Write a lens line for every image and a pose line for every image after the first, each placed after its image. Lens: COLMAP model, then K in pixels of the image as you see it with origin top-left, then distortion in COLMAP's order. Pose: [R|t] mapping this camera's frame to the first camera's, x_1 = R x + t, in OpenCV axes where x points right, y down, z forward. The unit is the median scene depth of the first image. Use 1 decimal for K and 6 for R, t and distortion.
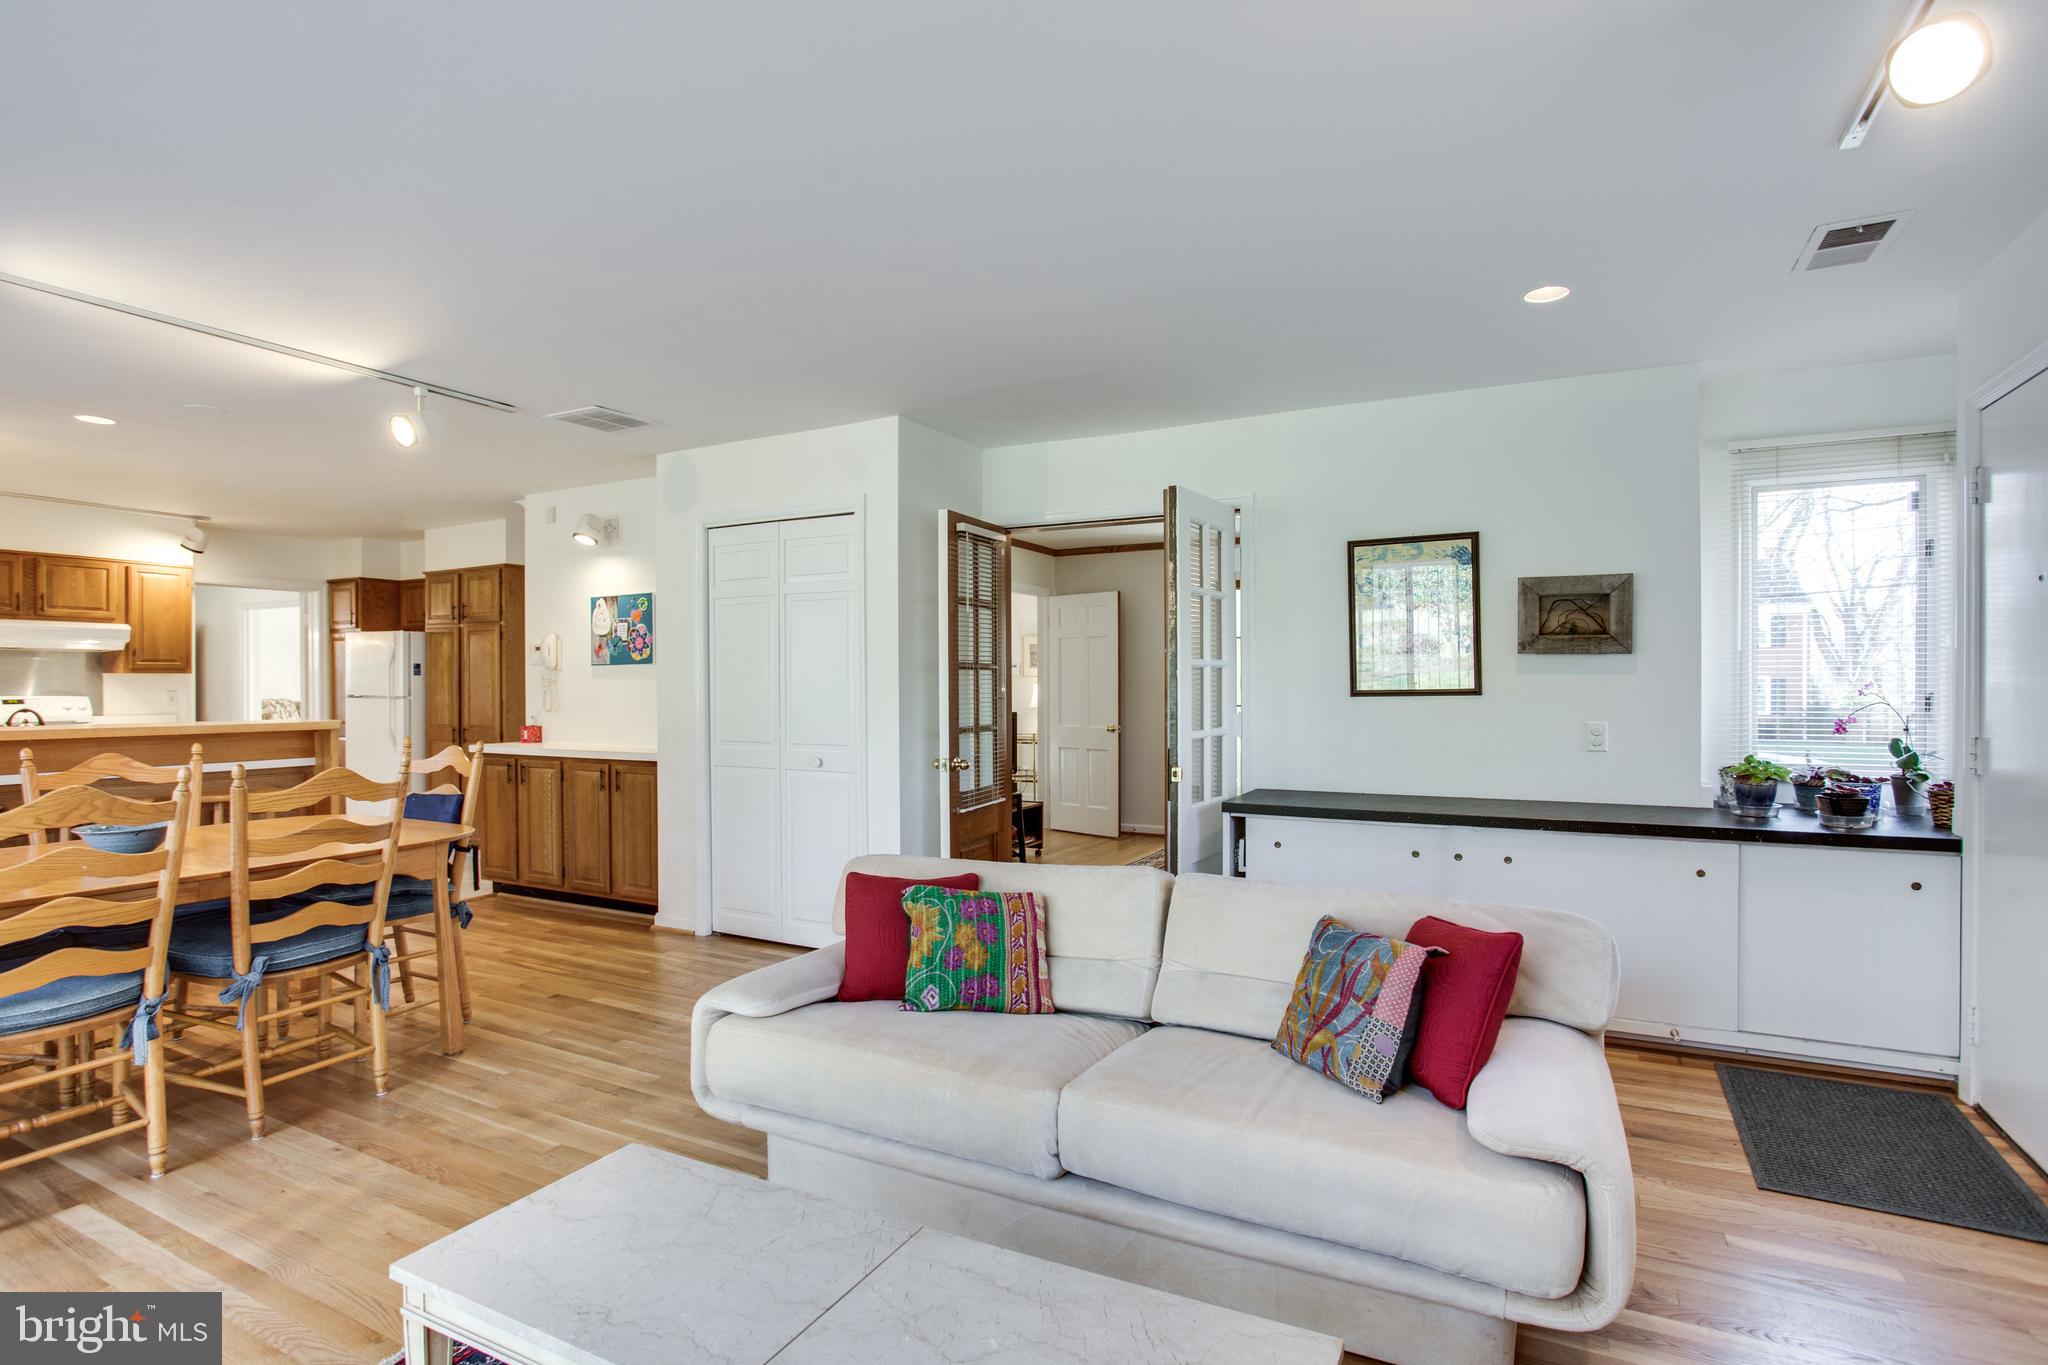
lens RADIAL K [[1013.9, 0, 1057.8], [0, 1013.9, 668.9], [0, 0, 1]] dist [-0.045769, 0.020316]
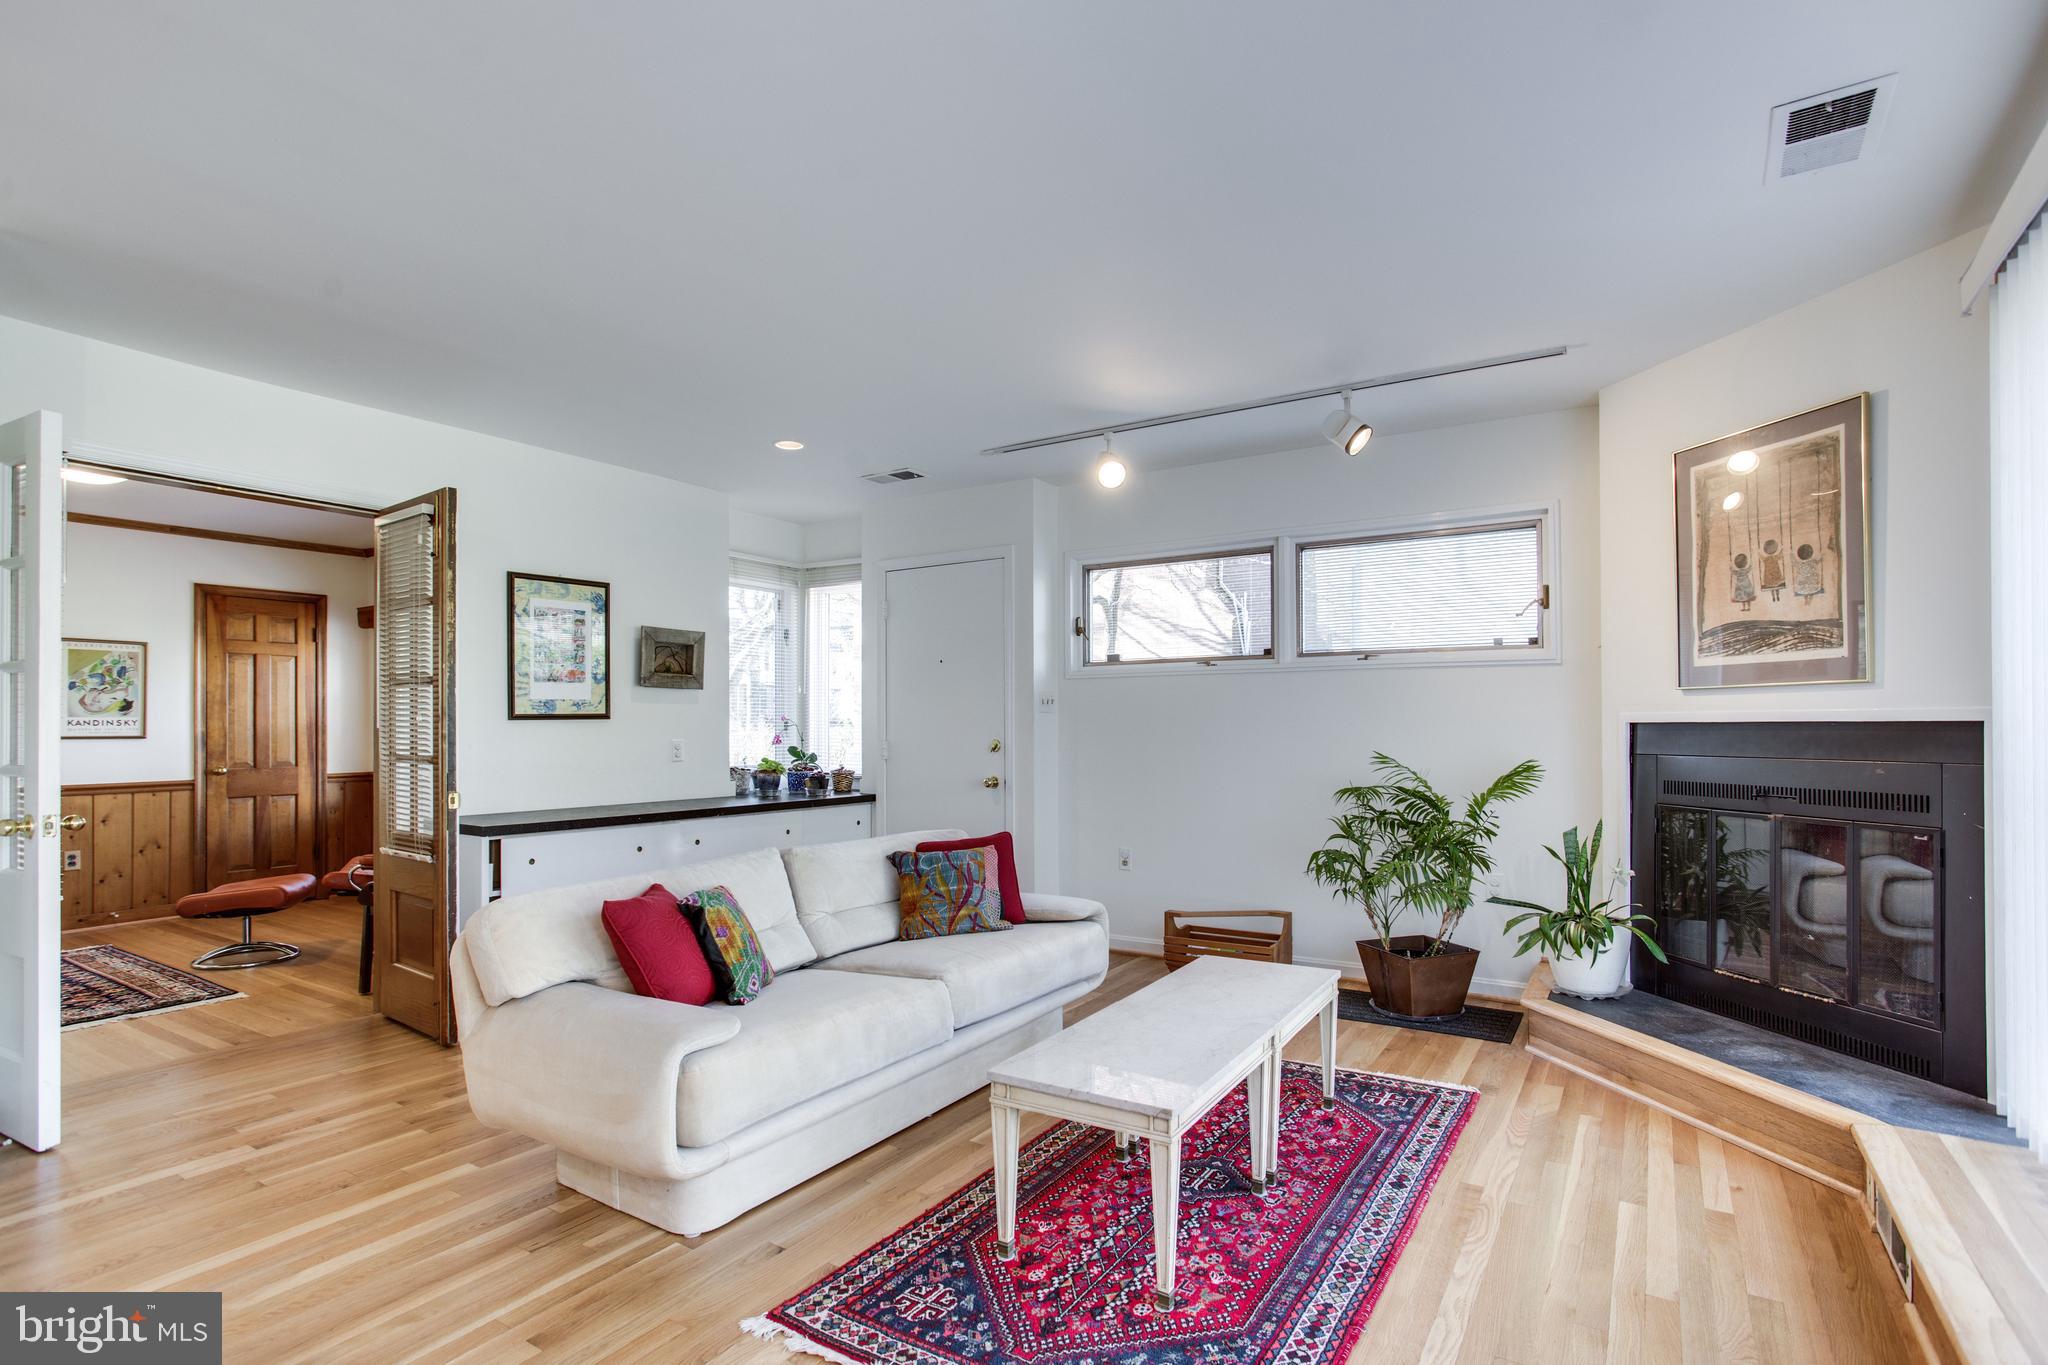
lens RADIAL K [[1013.9, 0, 1006.8], [0, 1013.9, 710.7], [0, 0, 1]] dist [-0.045769, 0.020316]
pose [[0.119115, 0.019905, 0.992681, -0.742302], [-0.006273, 0.999794, -0.019295, 0.037517], [-0.992861, -0.003929, 0.119216, 0.396076]]
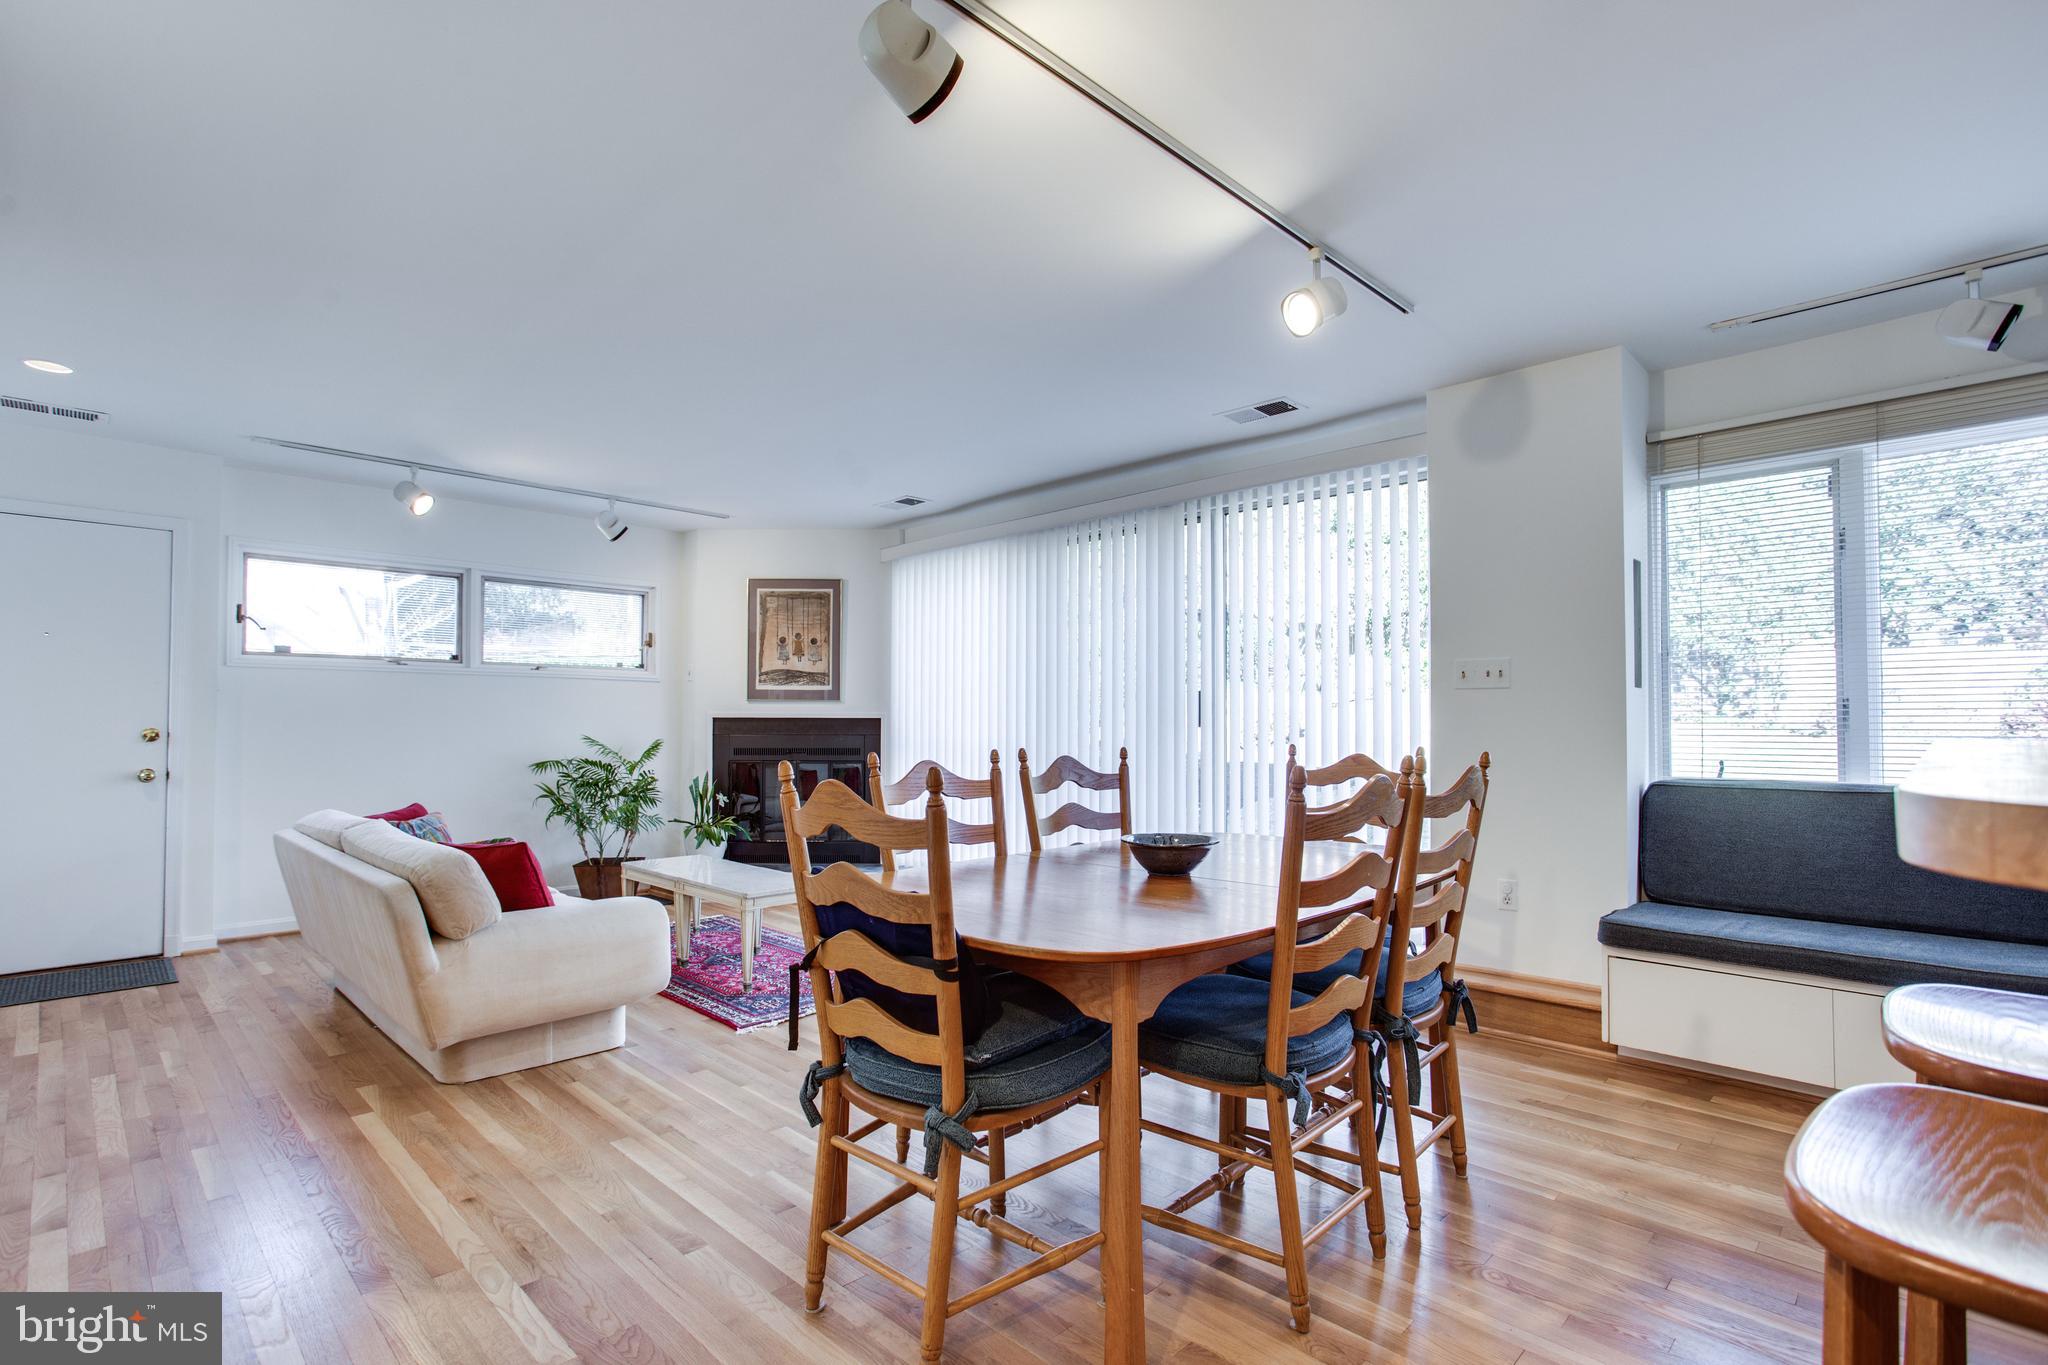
lens RADIAL K [[990.0, 0, 1060.6], [0, 990.0, 699.6], [0, 0, 1]] dist [-0.030268, 0.008176]
pose [[-0.955598, 0.010055, 0.294503, -0.810589], [-0.000544, 0.999356, -0.035886, 0.056132], [-0.294674, -0.034453, -0.954977, 1.329369]]
